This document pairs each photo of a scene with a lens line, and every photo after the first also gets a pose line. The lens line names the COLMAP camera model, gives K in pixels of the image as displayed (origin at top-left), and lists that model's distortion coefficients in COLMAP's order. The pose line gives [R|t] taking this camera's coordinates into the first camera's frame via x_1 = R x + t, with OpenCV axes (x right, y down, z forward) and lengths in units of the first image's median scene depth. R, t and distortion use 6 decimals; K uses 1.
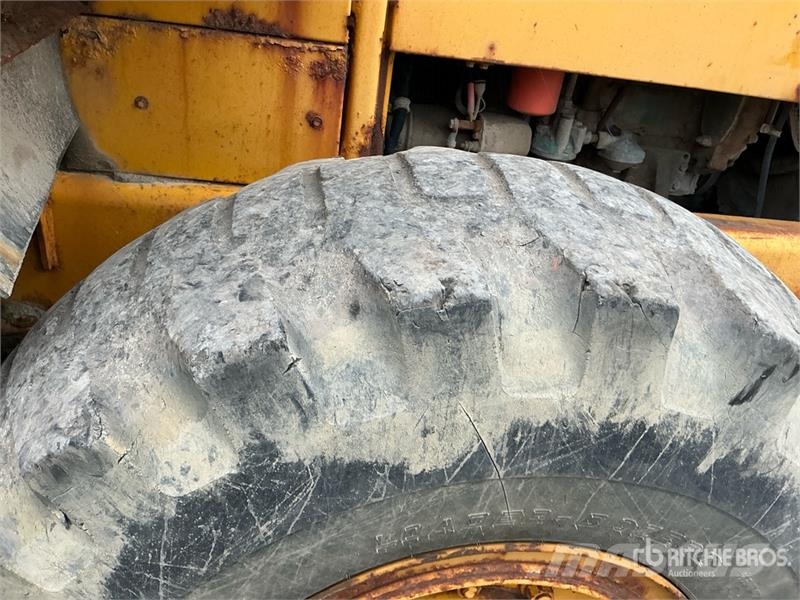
lens RADIAL K [[663.5, 0, 397.5], [0, 663.5, 303.2], [0, 0, 1]] dist [0.153608, -0.315960]
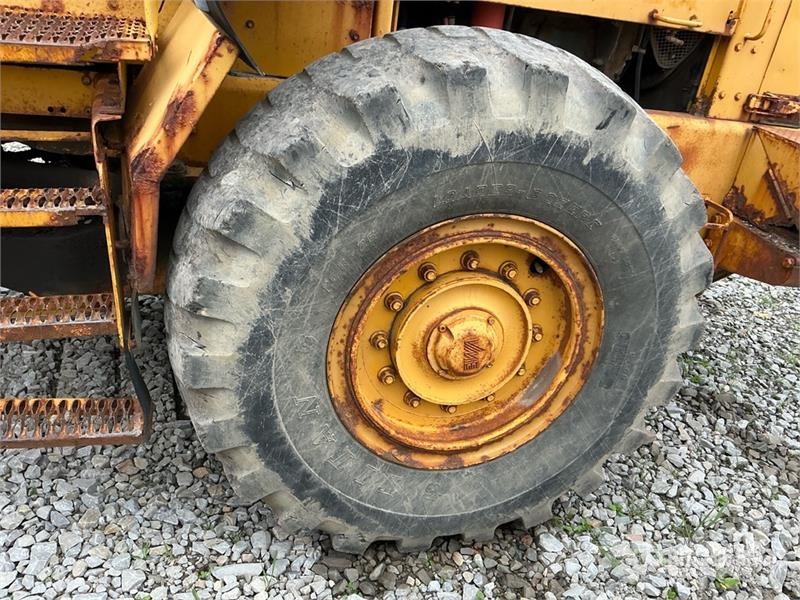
lens RADIAL K [[663.5, 0, 397.5], [0, 663.5, 303.2], [0, 0, 1]] dist [0.153608, -0.315960]
pose [[0.994947, -0.054833, 0.084108, -0.361075], [0.056398, 0.998275, -0.016338, 0.746552], [-0.083067, 0.020999, 0.996323, -1.123810]]
